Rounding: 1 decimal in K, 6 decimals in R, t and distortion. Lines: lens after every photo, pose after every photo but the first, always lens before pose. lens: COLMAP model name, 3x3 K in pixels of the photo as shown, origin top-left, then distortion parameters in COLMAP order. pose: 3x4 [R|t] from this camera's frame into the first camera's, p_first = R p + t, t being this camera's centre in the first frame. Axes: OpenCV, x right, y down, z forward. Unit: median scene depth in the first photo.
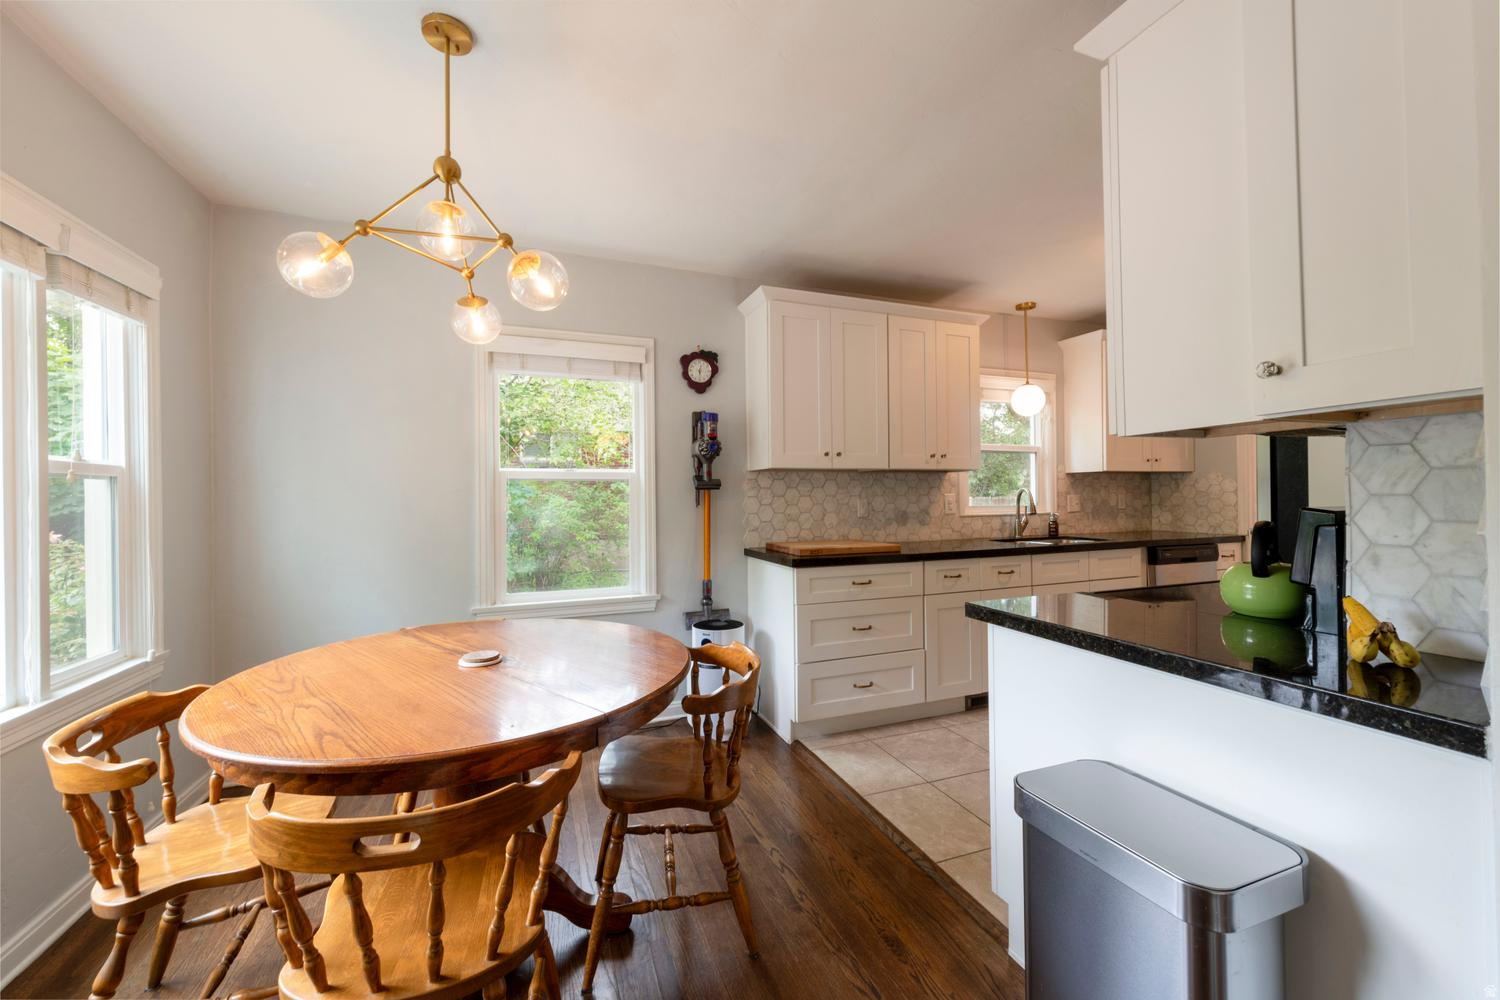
lens RADIAL K [[584.6, 0, 751.1], [0, 584.6, 494.3], [0, 0, 1]] dist [0.000531, 0.000070]
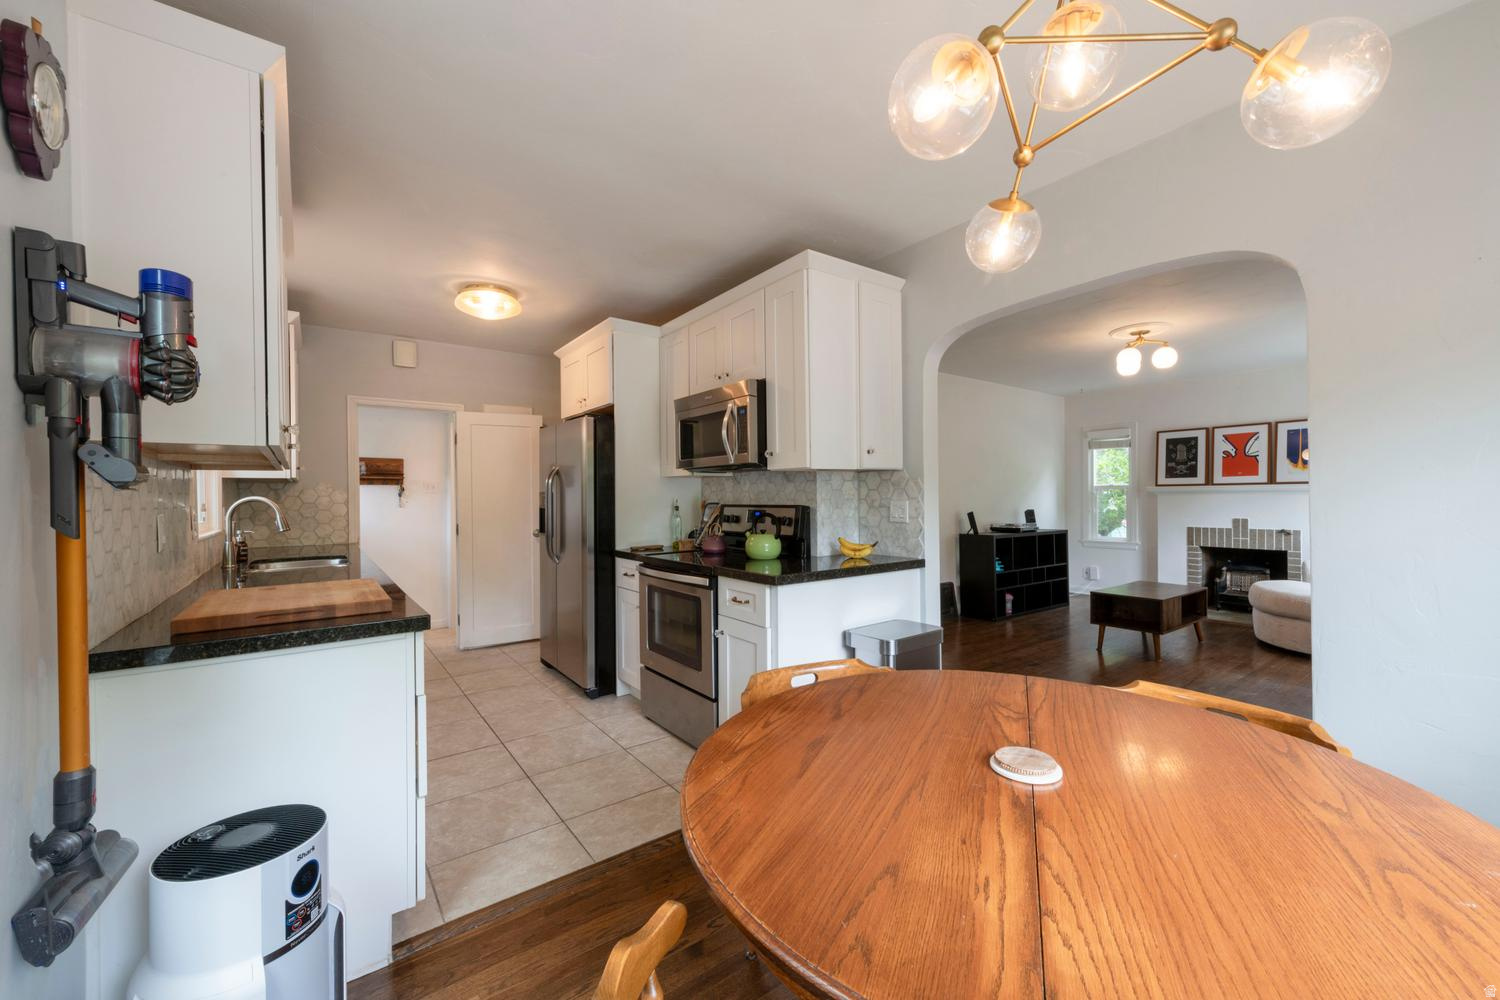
lens RADIAL K [[584.6, 0, 745.5], [0, 584.6, 498.6], [0, 0, 1]] dist [0.000531, 0.000070]
pose [[-0.263318, 0.008866, 0.964668, -0.614068], [0.005749, 0.999954, -0.007621, -0.000165], [-0.964692, 0.003539, -0.263356, 0.908055]]
